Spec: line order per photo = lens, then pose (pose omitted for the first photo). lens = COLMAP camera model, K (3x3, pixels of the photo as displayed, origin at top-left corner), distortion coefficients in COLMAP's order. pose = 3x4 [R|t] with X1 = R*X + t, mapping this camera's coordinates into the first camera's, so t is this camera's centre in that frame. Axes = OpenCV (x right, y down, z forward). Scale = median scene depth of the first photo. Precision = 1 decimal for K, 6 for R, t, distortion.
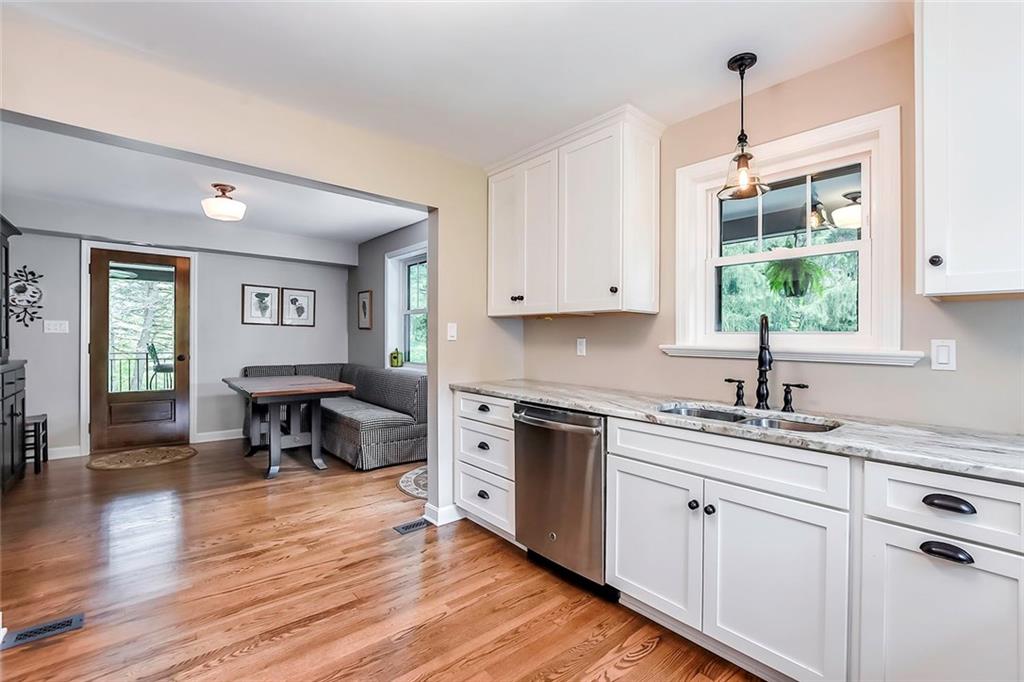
lens RADIAL K [[446.7, 0, 506.8], [0, 446.7, 354.4], [0, 0, 1]] dist [-0.001842, 0.000133]
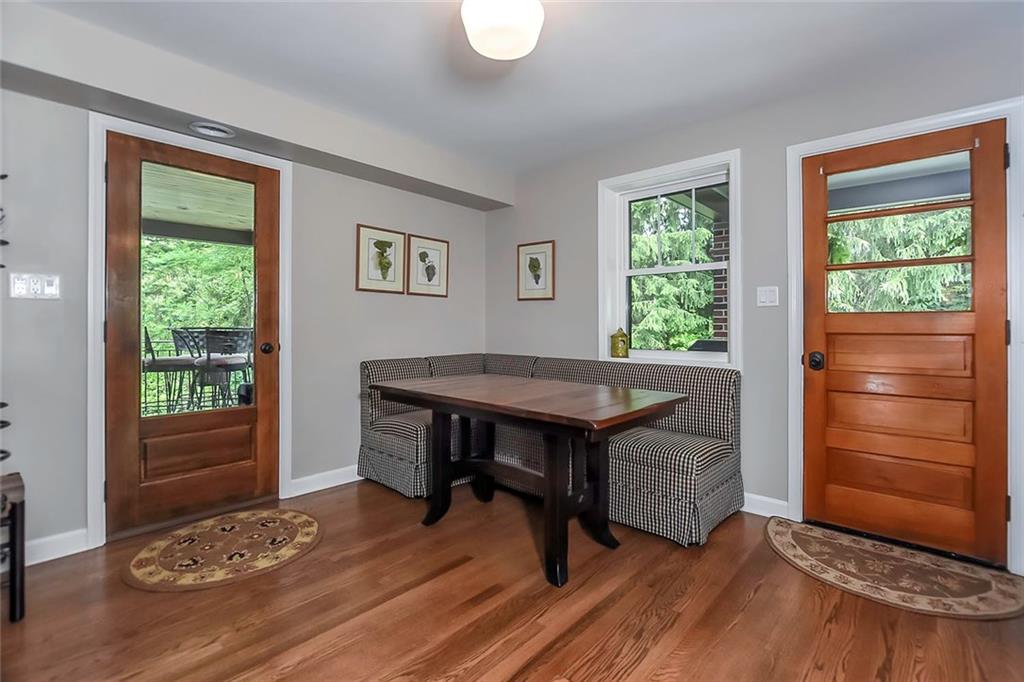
lens RADIAL K [[461.0, 0, 514.8], [0, 461.0, 339.5], [0, 0, 1]] dist [-0.000300, 0.000188]
pose [[0.987580, -0.013627, 0.156526, -0.468445], [0.013242, 0.999906, 0.003499, -0.001851], [-0.156559, -0.001383, 0.987668, 0.346202]]
